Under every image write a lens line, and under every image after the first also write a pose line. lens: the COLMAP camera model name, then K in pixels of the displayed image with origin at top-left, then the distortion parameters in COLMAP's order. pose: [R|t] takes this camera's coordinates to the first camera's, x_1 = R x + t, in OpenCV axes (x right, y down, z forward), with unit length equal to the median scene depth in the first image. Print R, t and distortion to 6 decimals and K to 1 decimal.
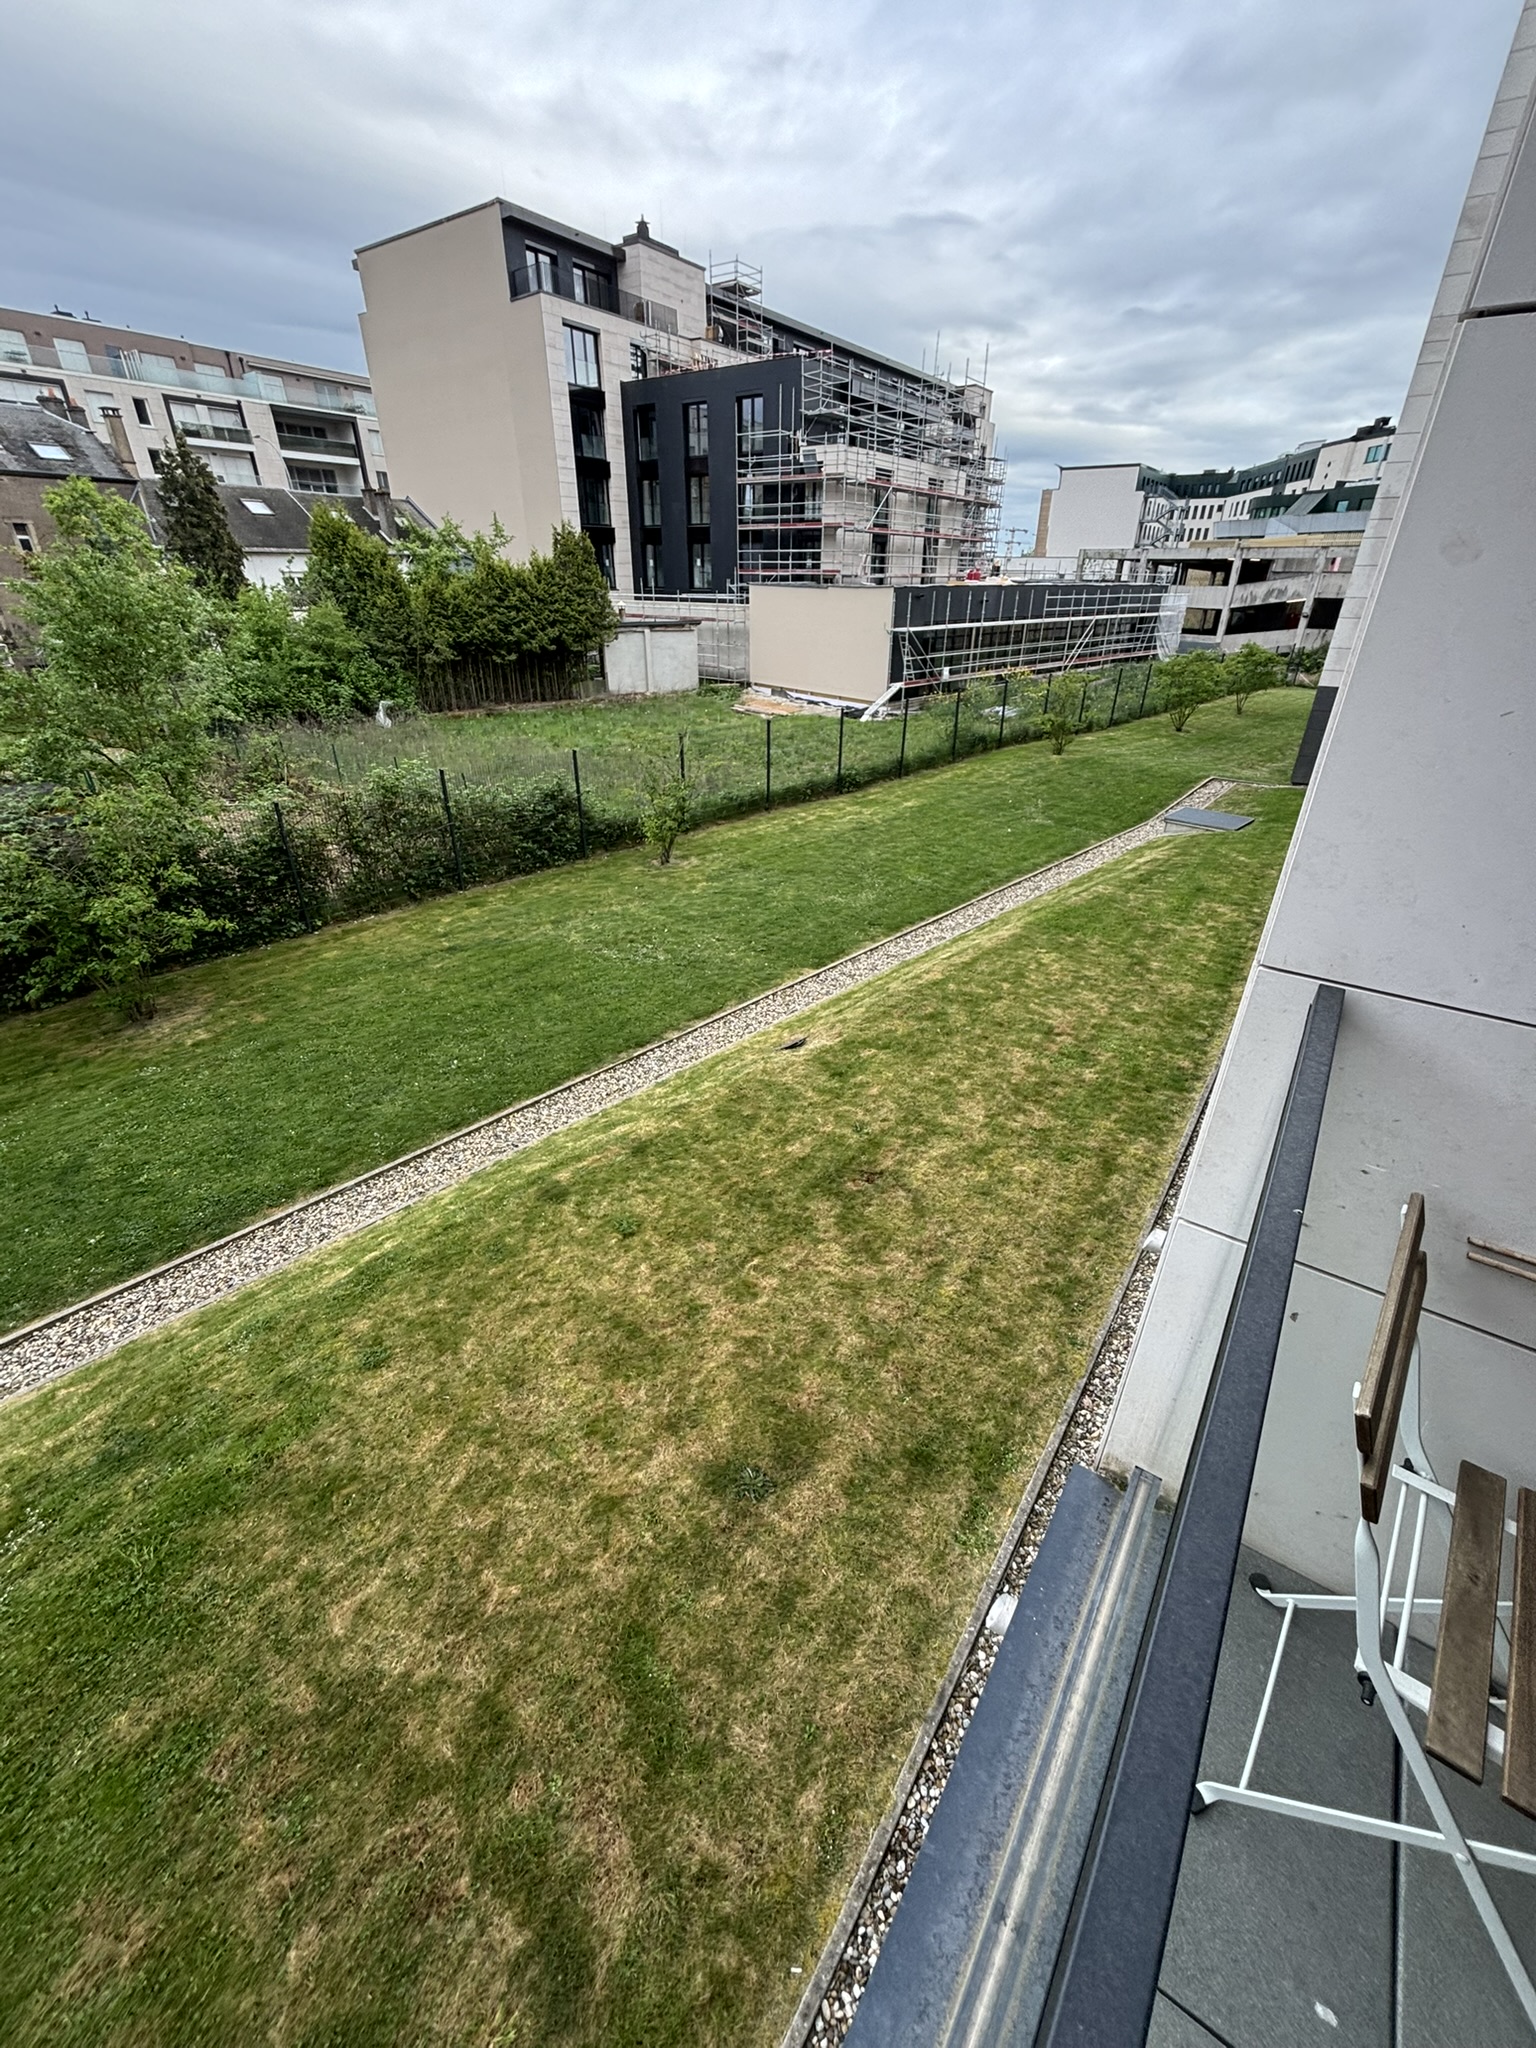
lens RADIAL K [[825.9, 0, 776.6], [0, 825.9, 1021.4], [0, 0, 1]] dist [0.010715, -0.000567]
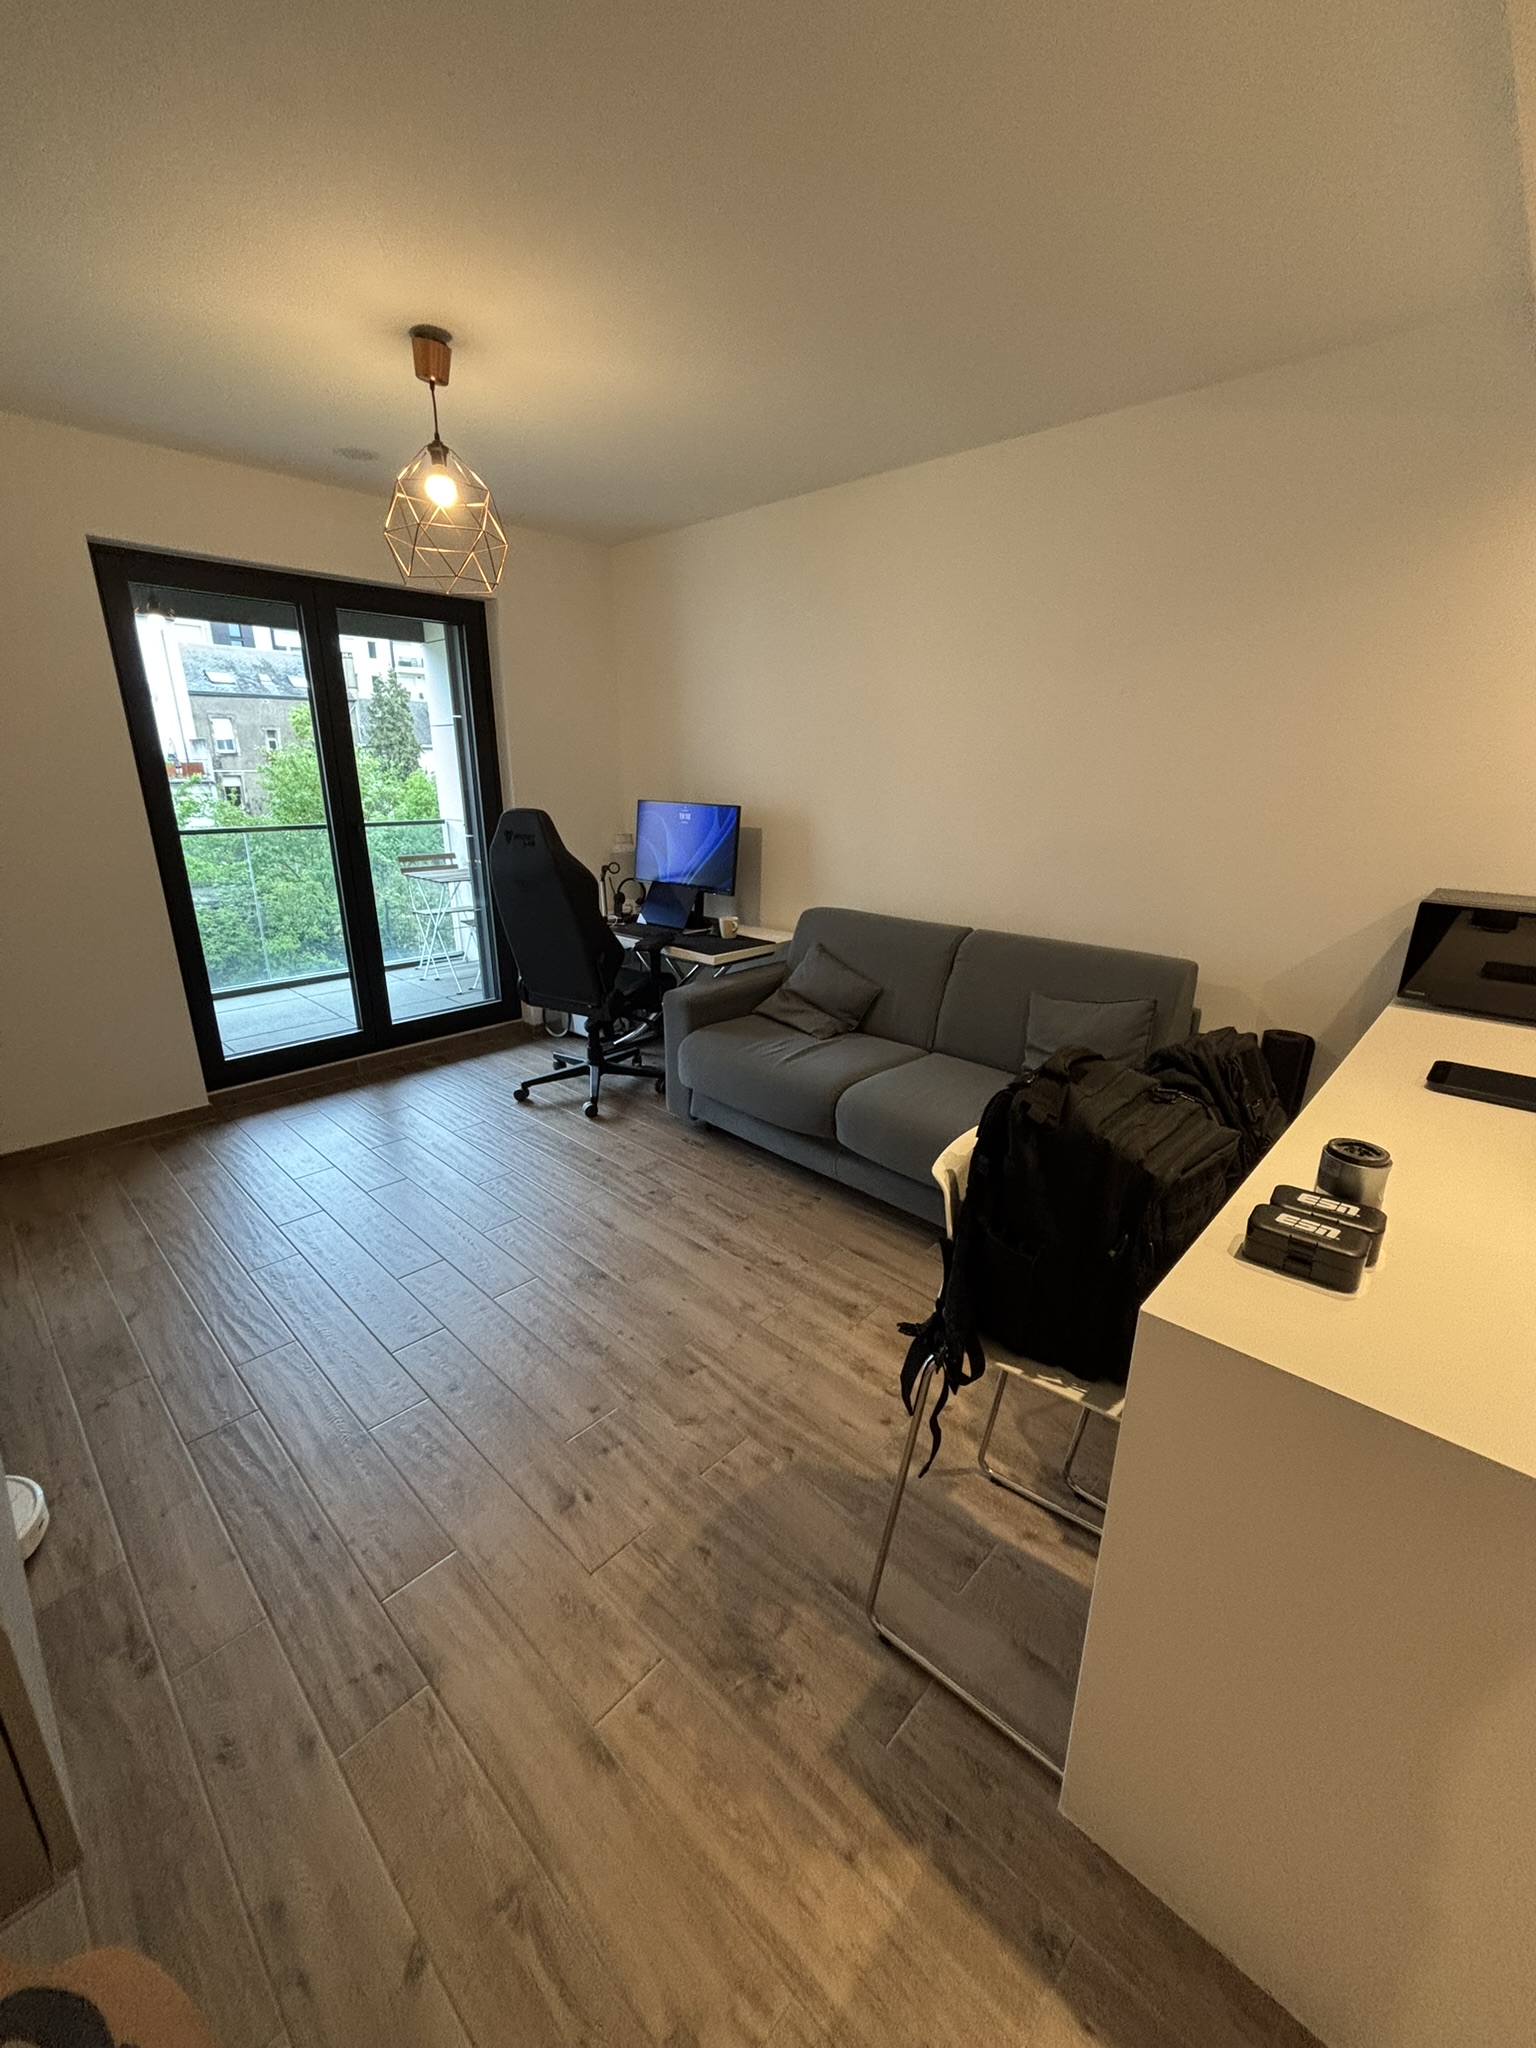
lens RADIAL K [[825.9, 0, 757.5], [0, 825.9, 1007.4], [0, 0, 1]] dist [0.010715, -0.000567]
pose [[0.987907, 0.040533, -0.149654, 0.096713], [-0.070298, 0.977408, -0.199330, 0.059010], [0.138194, 0.207440, 0.968437, -0.105897]]
